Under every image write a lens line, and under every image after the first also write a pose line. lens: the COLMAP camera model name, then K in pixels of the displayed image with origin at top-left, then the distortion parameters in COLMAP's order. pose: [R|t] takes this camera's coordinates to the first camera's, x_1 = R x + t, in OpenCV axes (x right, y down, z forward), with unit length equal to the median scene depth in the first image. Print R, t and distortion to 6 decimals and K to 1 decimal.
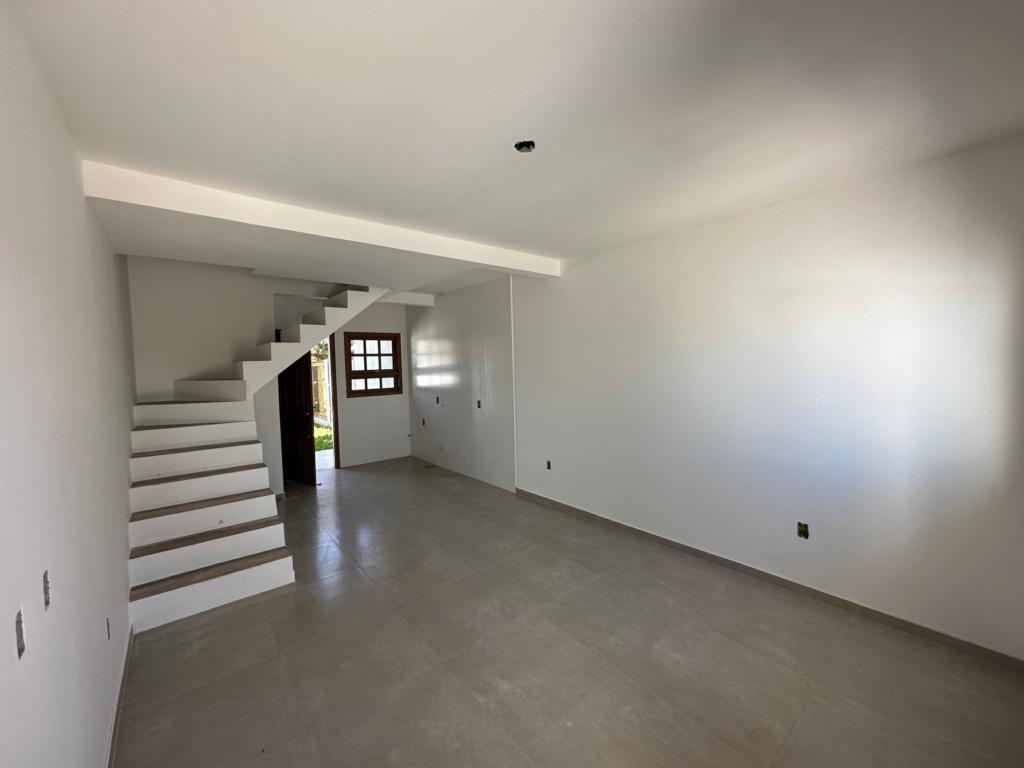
lens RADIAL K [[407.5, 0, 512.0], [0, 407.5, 384.0], [0, 0, 1]] dist [-0.002009, -0.000348]
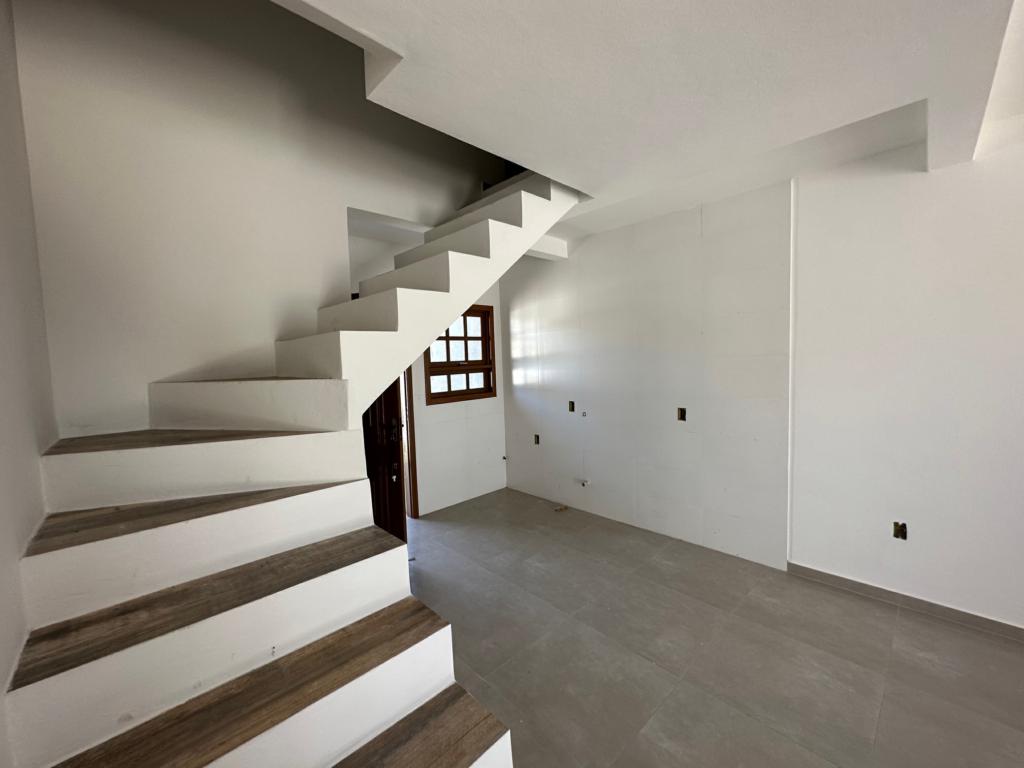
lens RADIAL K [[407.5, 0, 512.0], [0, 407.5, 384.0], [0, 0, 1]] dist [-0.002009, -0.000348]
pose [[0.997584, -0.017198, 0.067309, -0.299677], [0.016540, 0.999810, 0.010323, -0.003411], [-0.067474, -0.009185, 0.997679, 0.343528]]
